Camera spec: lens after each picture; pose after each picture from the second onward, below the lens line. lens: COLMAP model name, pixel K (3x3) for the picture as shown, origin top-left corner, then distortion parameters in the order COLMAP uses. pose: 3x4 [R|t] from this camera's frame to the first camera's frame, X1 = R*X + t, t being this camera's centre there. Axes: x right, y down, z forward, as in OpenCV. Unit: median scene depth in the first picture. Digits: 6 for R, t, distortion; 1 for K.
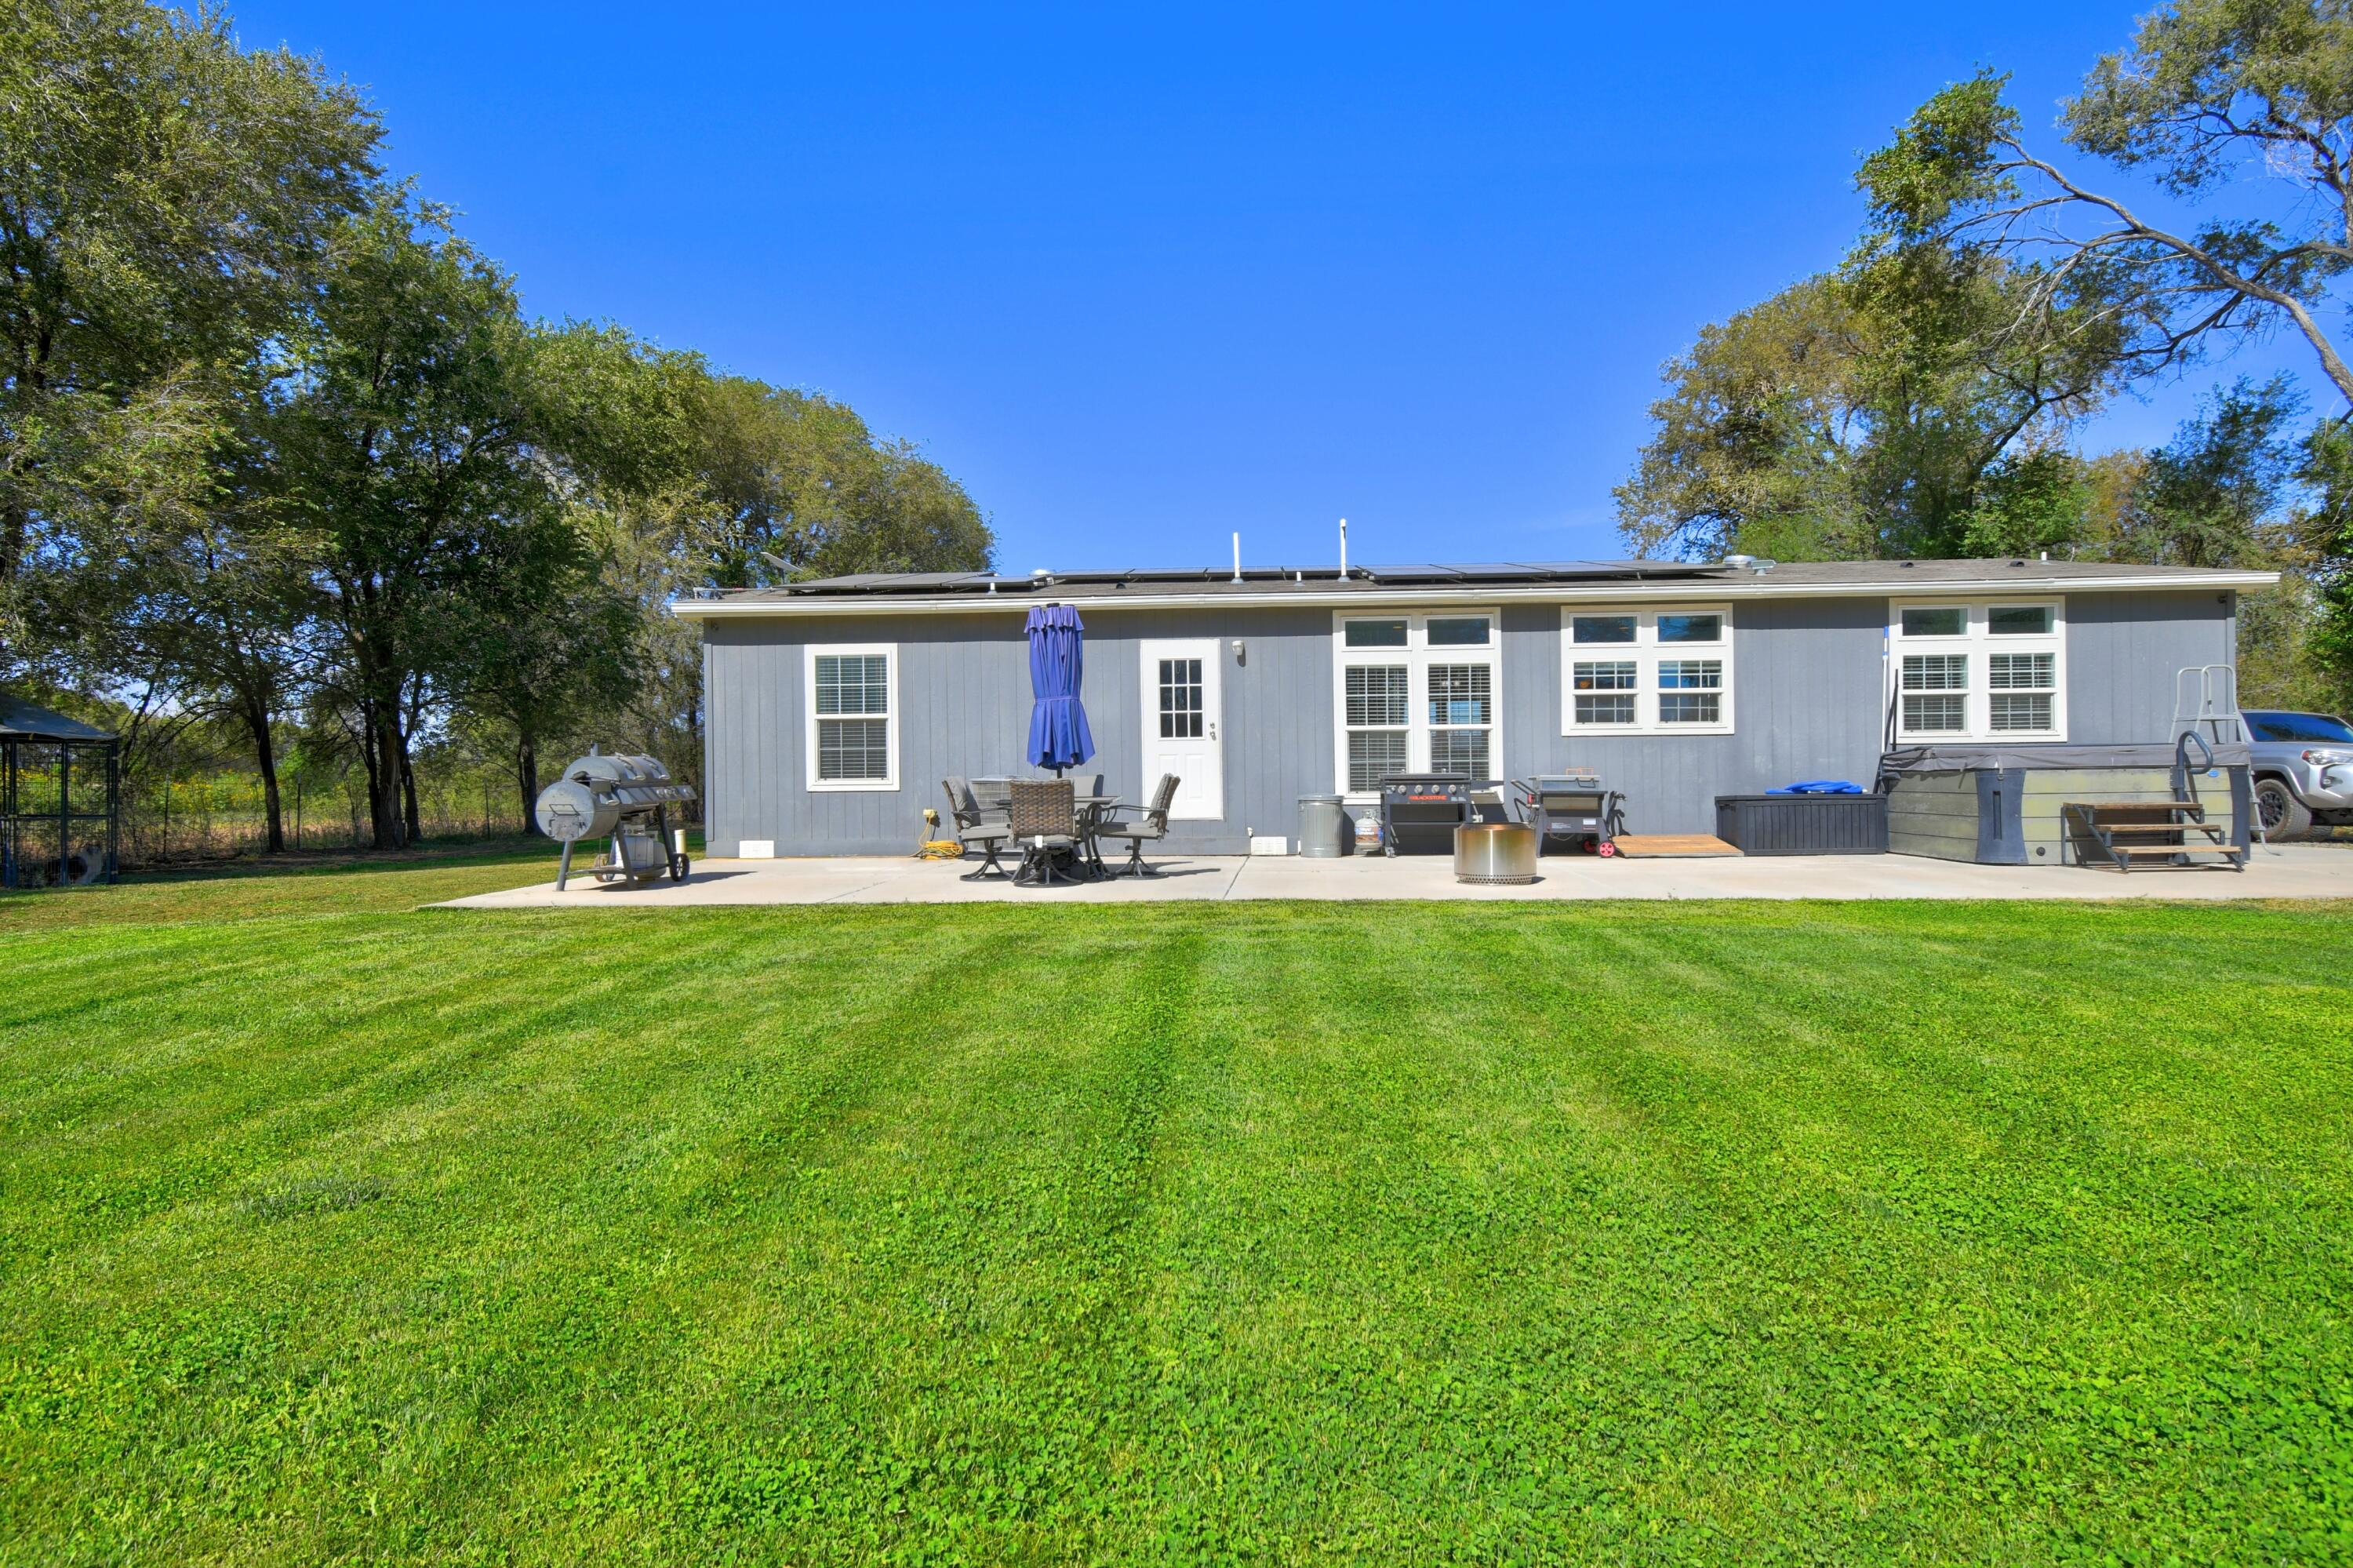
lens RADIAL K [[1289.2, 0, 1177.4], [0, 1289.2, 784.7], [0, 0, 1]] dist [-0.000230, -0.000007]
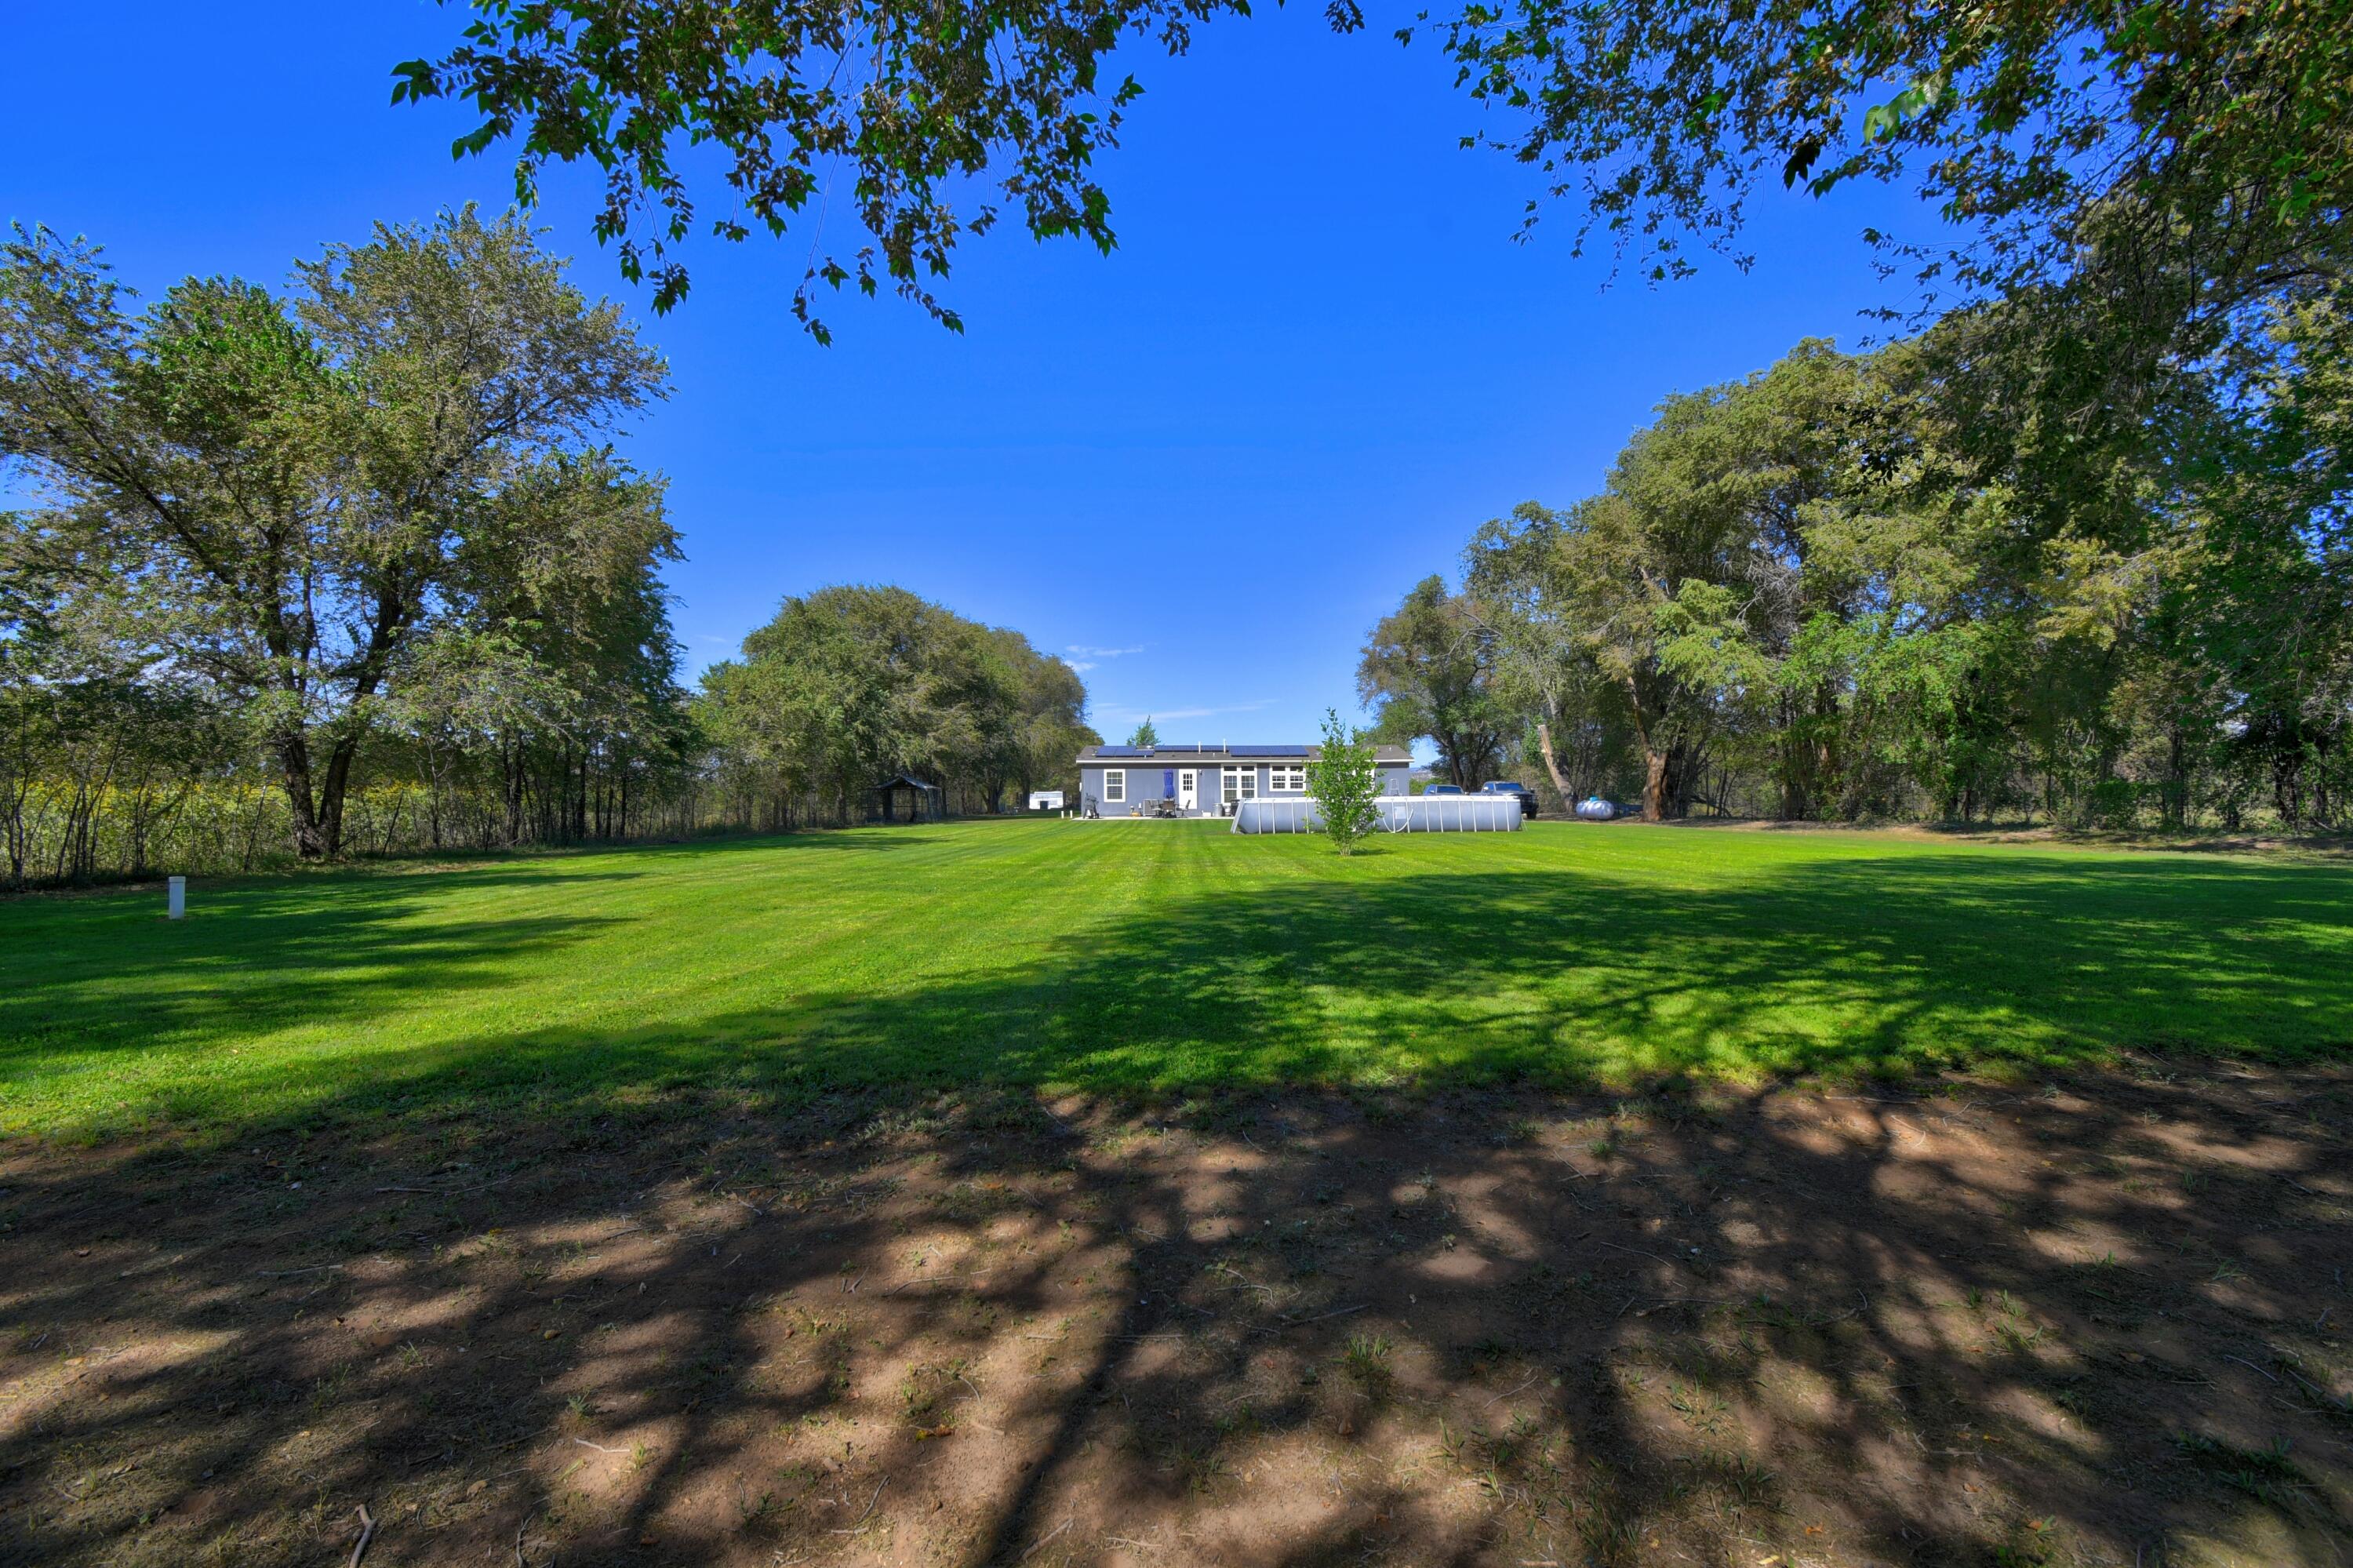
lens RADIAL K [[1020.2, 0, 1175.8], [0, 1020.2, 788.2], [0, 0, 1]] dist [-0.000116, -0.000015]
pose [[0.999244, 0.004889, 0.038556, -0.184334], [-0.004740, 0.999981, -0.003952, -0.032252], [-0.038575, 0.003767, 0.999249, -2.677834]]
